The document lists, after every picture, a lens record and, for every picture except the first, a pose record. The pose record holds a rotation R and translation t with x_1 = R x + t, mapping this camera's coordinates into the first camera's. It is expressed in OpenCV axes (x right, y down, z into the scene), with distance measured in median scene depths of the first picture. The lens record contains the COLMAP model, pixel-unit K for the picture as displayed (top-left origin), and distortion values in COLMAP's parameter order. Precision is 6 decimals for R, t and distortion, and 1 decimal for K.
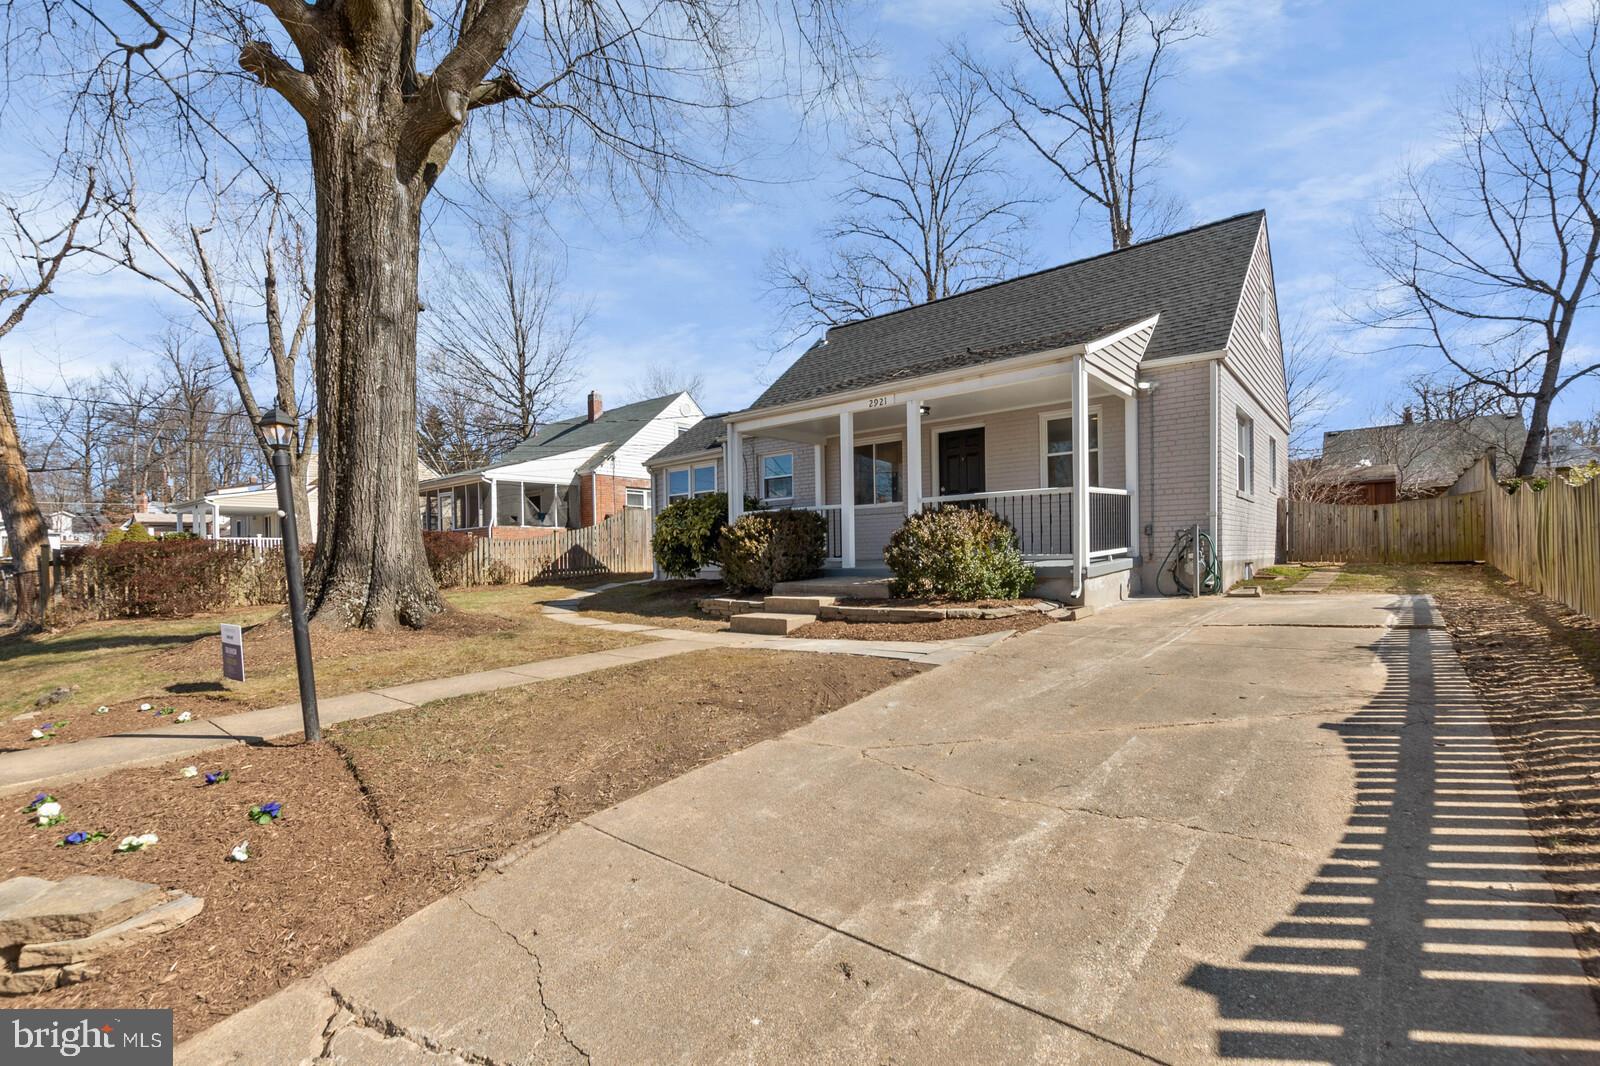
lens RADIAL K [[699.6, 0, 807.3], [0, 699.6, 535.5], [0, 0, 1]] dist [0.000648, -0.000197]
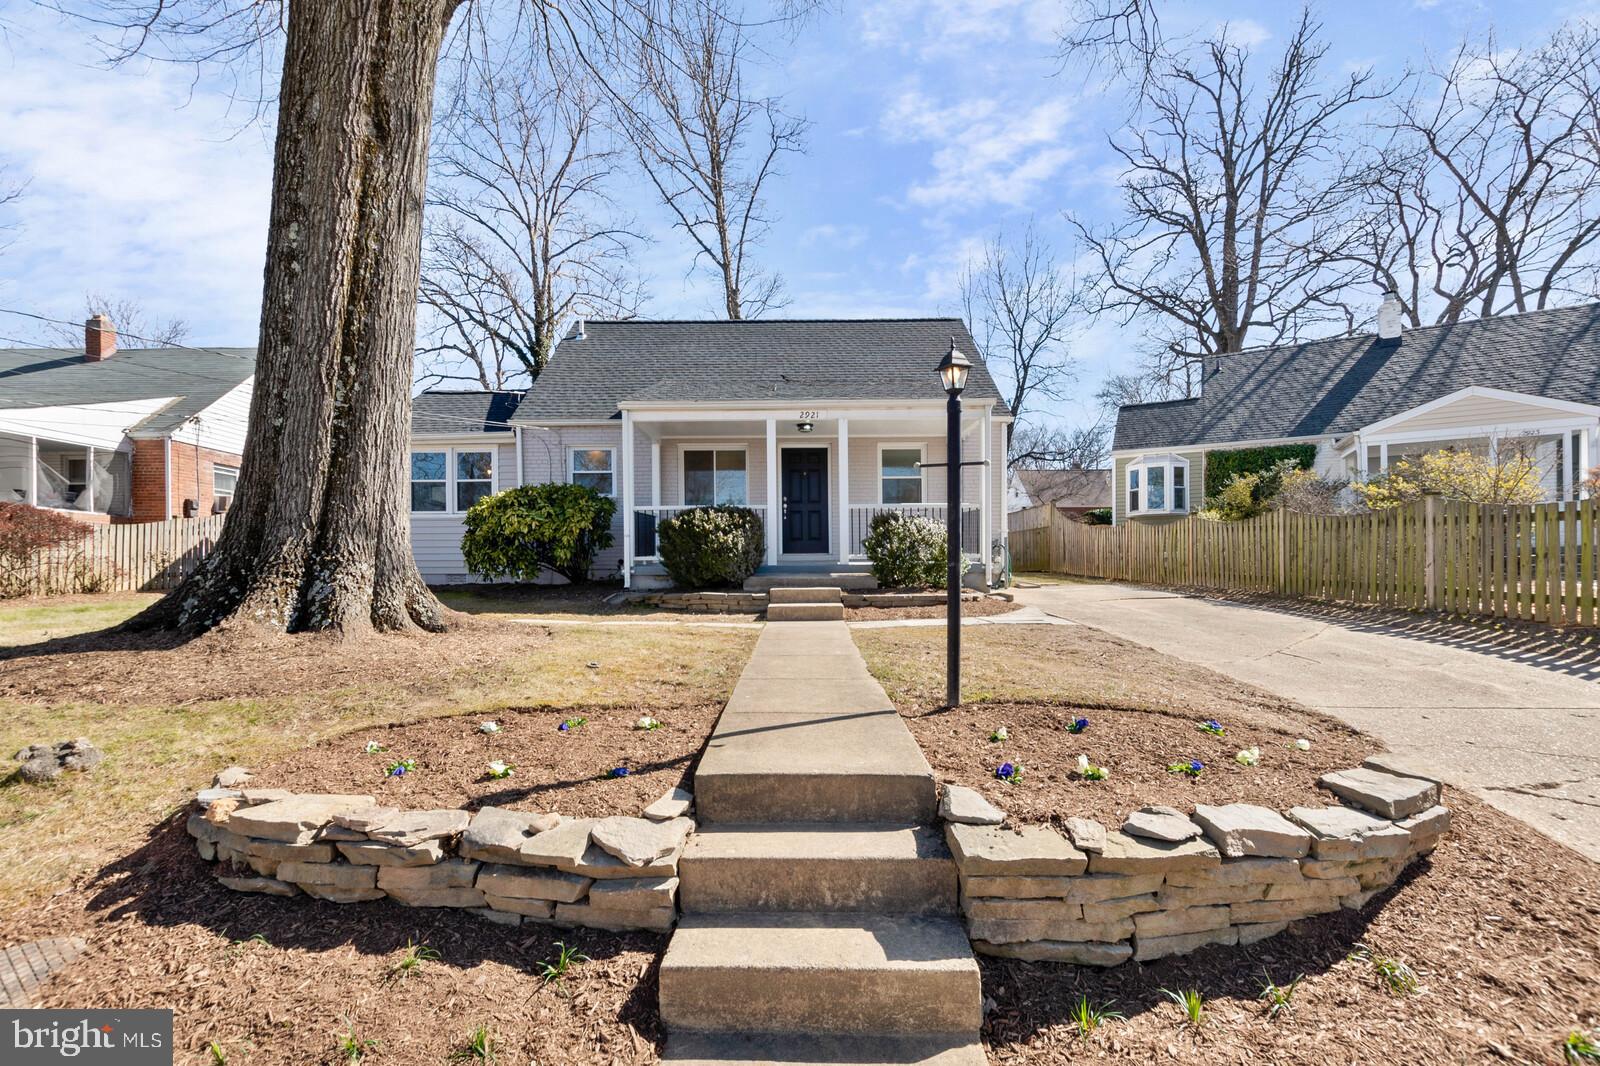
lens RADIAL K [[691.9, 0, 793.0], [0, 691.9, 546.3], [0, 0, 1]] dist [-0.000401, 0.000138]
pose [[0.779957, 0.036125, 0.624789, -0.681221], [-0.027294, 0.999346, -0.023708, 0.050005], [-0.625237, 0.001438, 0.780433, 0.187760]]
